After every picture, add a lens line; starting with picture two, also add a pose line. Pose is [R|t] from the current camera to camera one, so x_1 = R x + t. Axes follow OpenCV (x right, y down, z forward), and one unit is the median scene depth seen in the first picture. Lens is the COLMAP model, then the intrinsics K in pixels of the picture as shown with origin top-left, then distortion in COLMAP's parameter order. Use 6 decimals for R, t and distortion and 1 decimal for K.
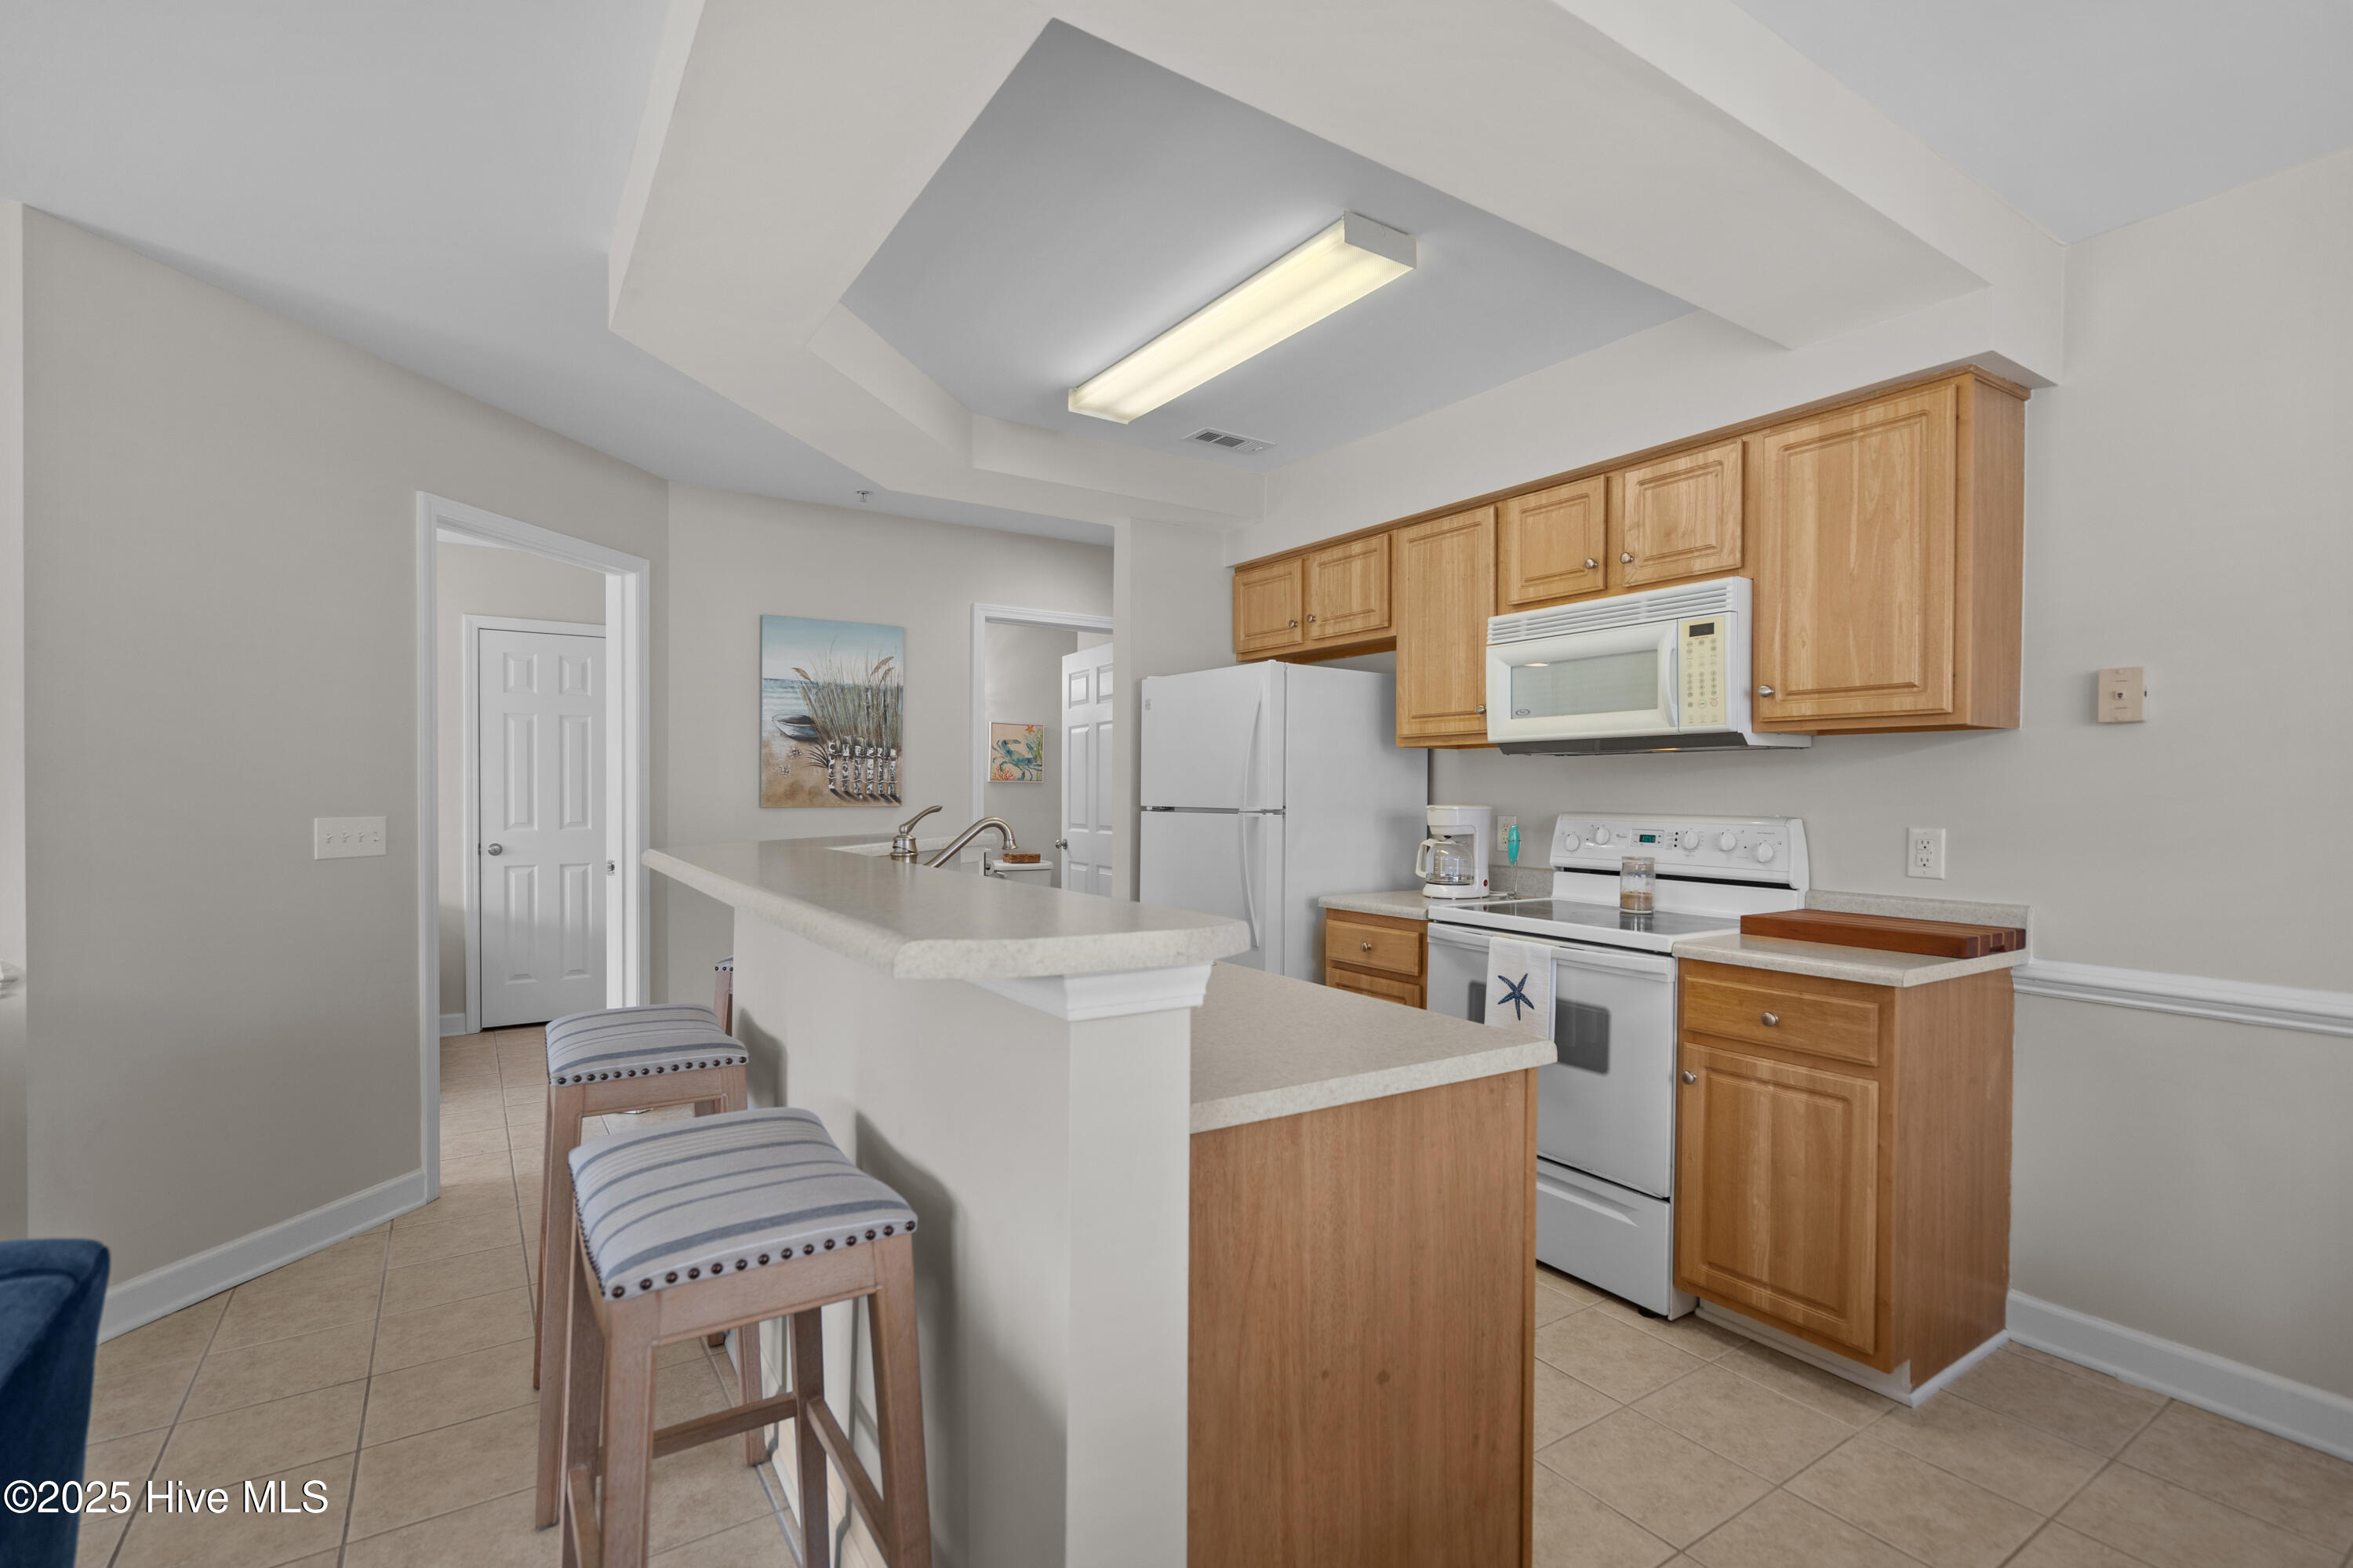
lens RADIAL K [[1081.5, 0, 1179.1], [0, 1081.5, 796.6], [0, 0, 1]] dist [-0.004002, 0.000551]
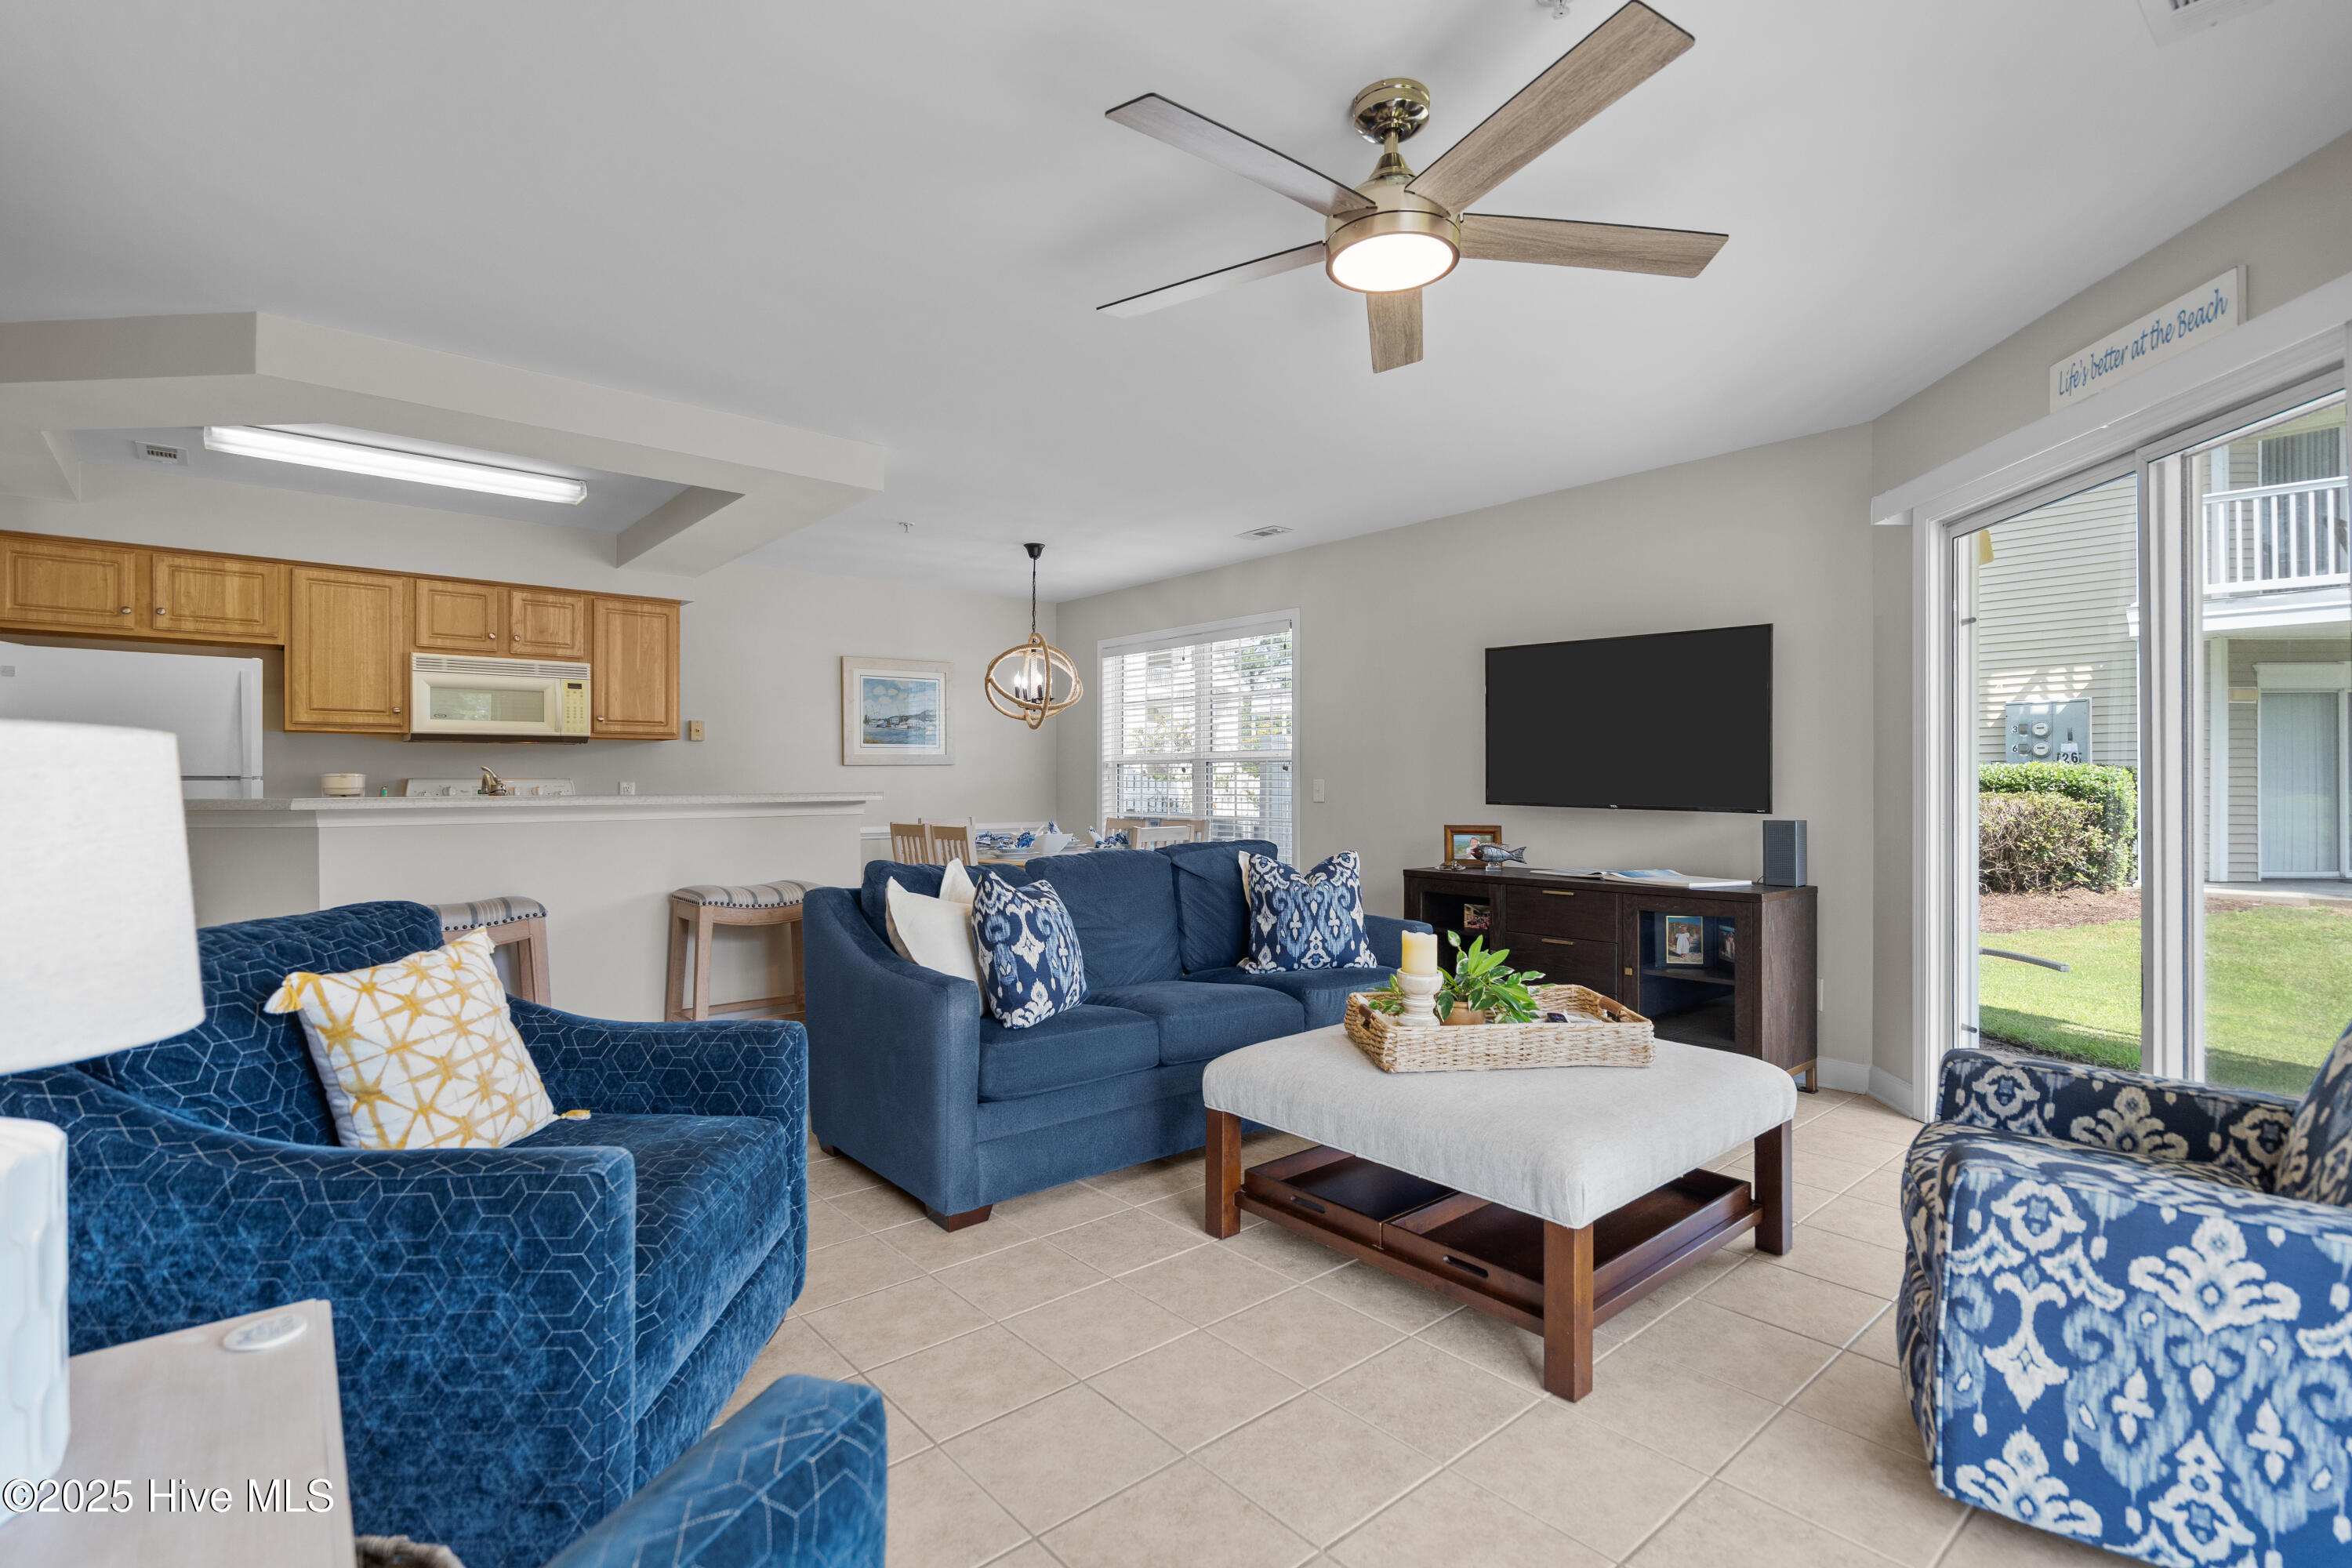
lens RADIAL K [[1090.1, 0, 1185.0], [0, 1090.1, 786.8], [0, 0, 1]] dist [0.003065, 0.000701]
pose [[-0.131239, -0.005034, 0.991338, -1.421772], [0.009510, 0.999935, 0.006337, 0.028952], [-0.991305, 0.010259, -0.131183, 0.099360]]
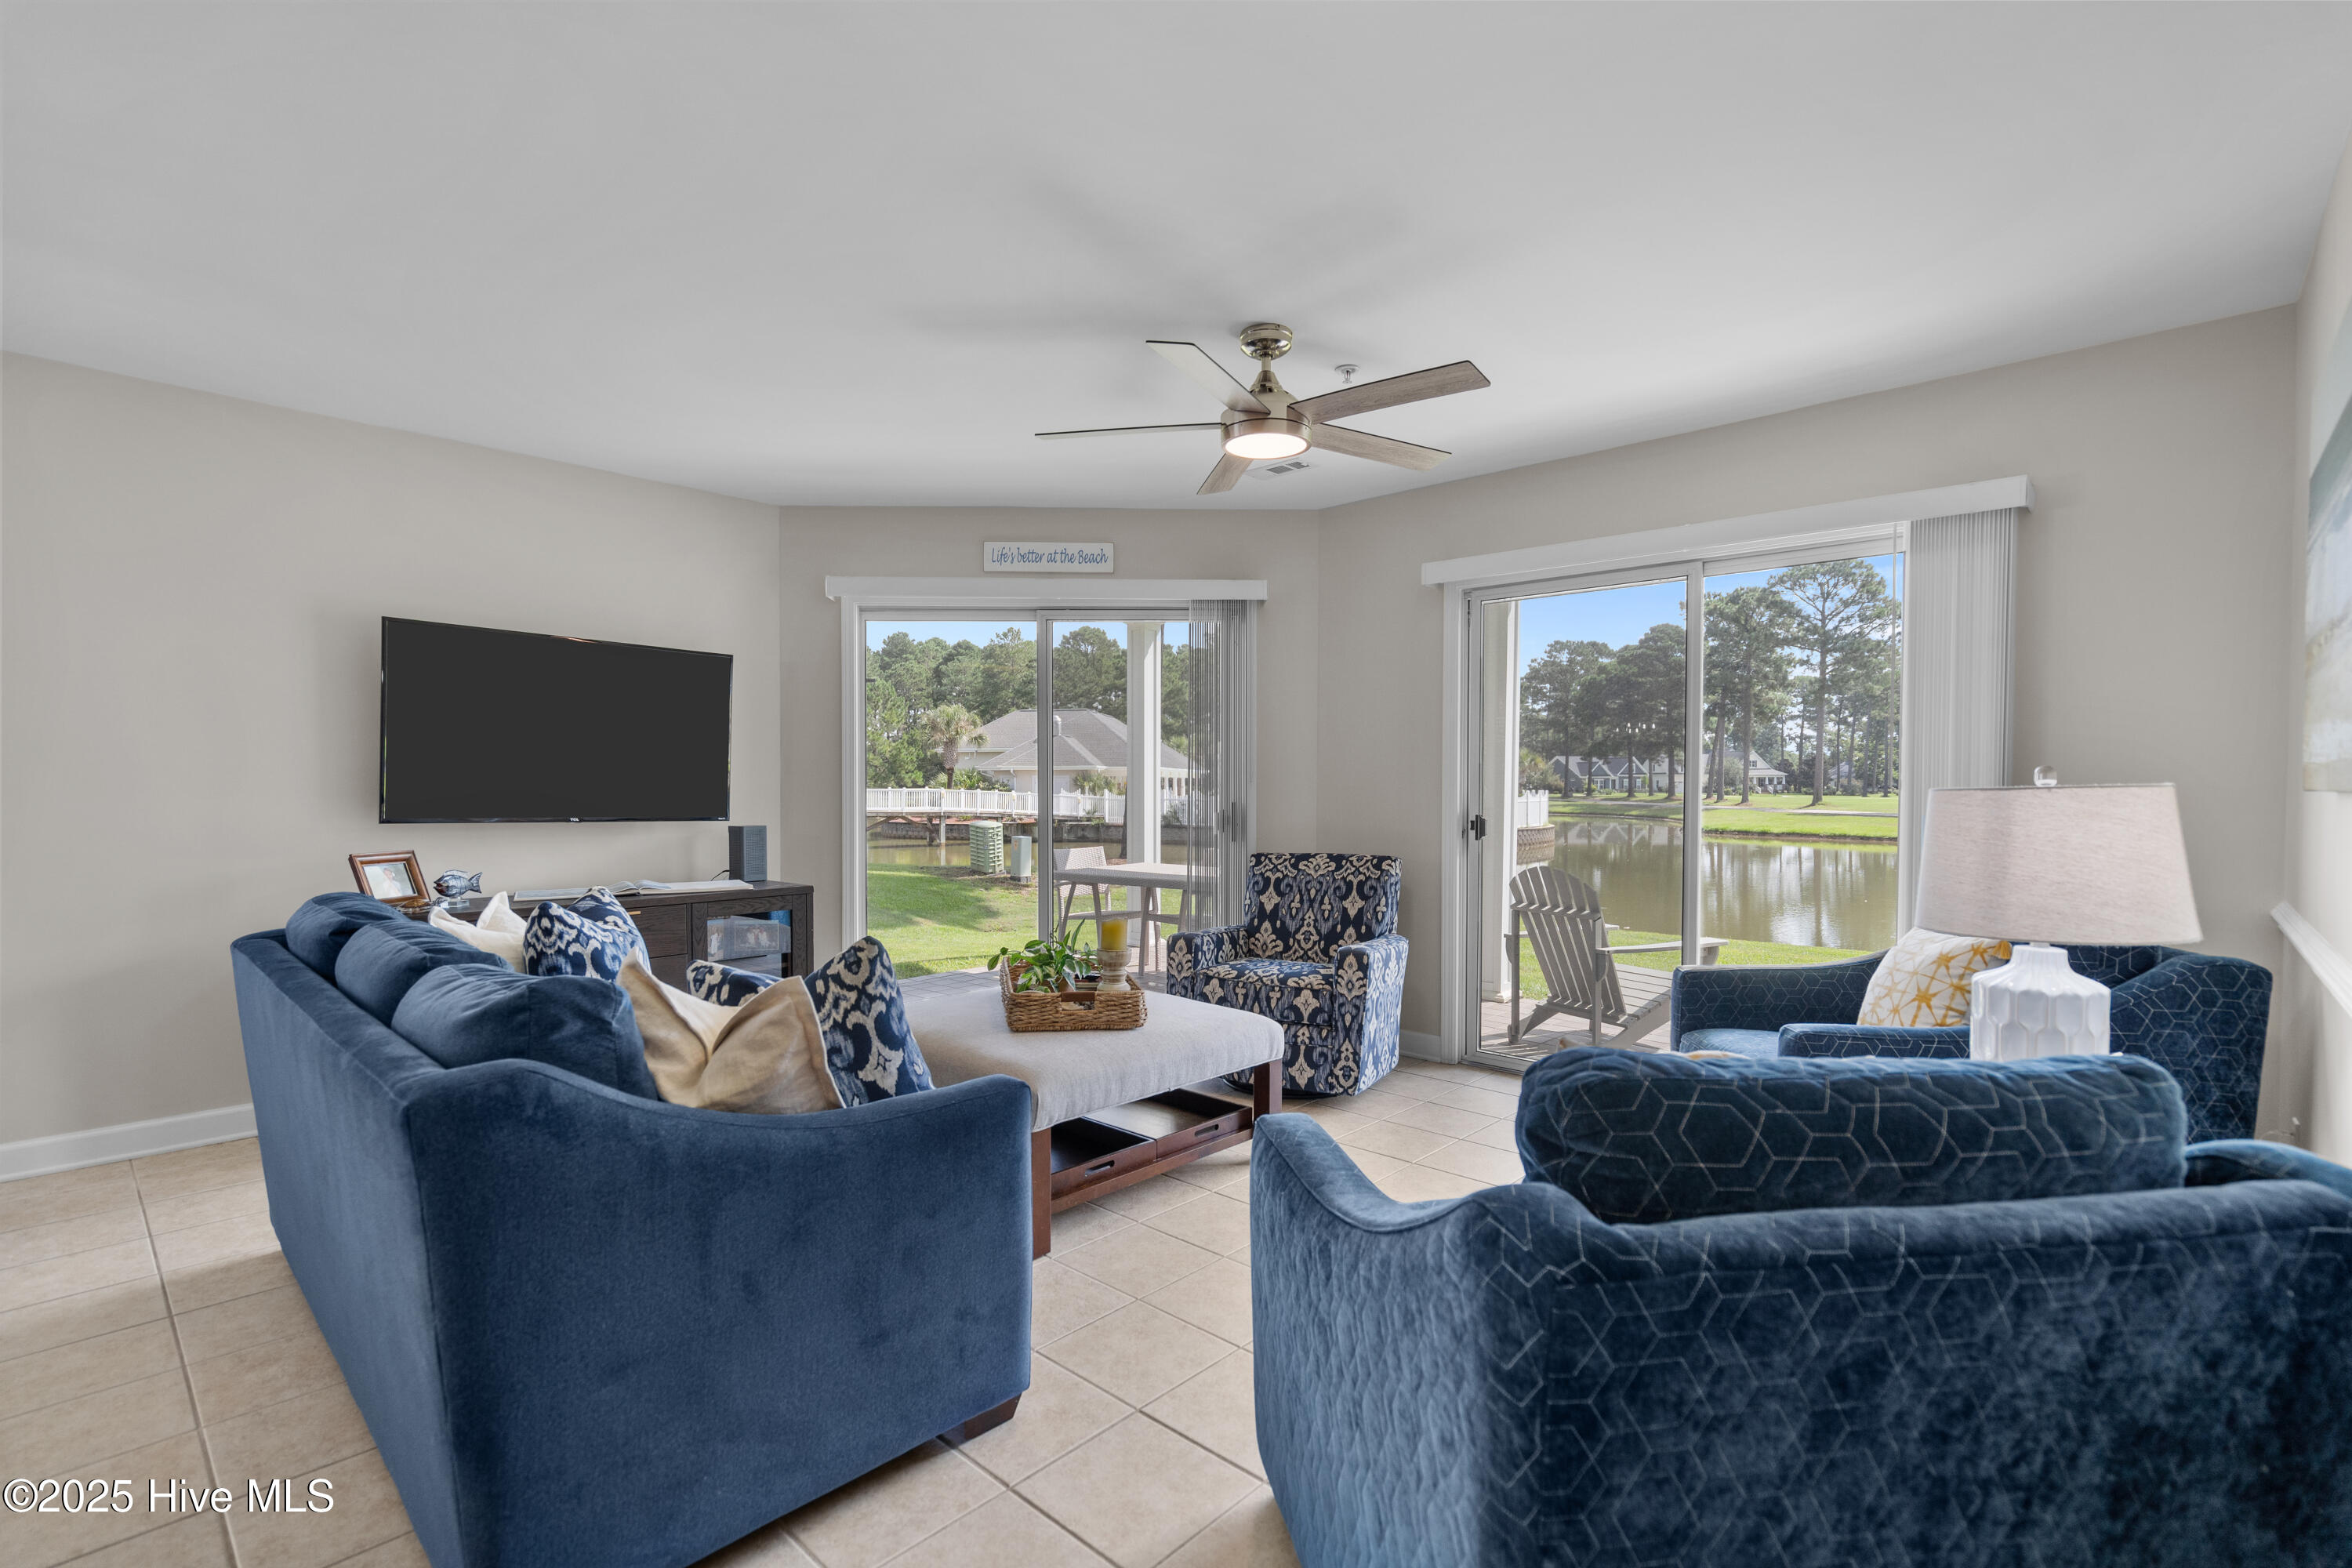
lens RADIAL K [[1065.7, 0, 1177.5], [0, 1065.7, 803.9], [0, 0, 1]] dist [-0.002206, -0.000027]
pose [[-0.972764, -0.001718, -0.231789, -0.503104], [-0.007615, 0.999670, 0.024548, 0.011533], [0.231671, 0.025645, -0.972456, 0.771449]]
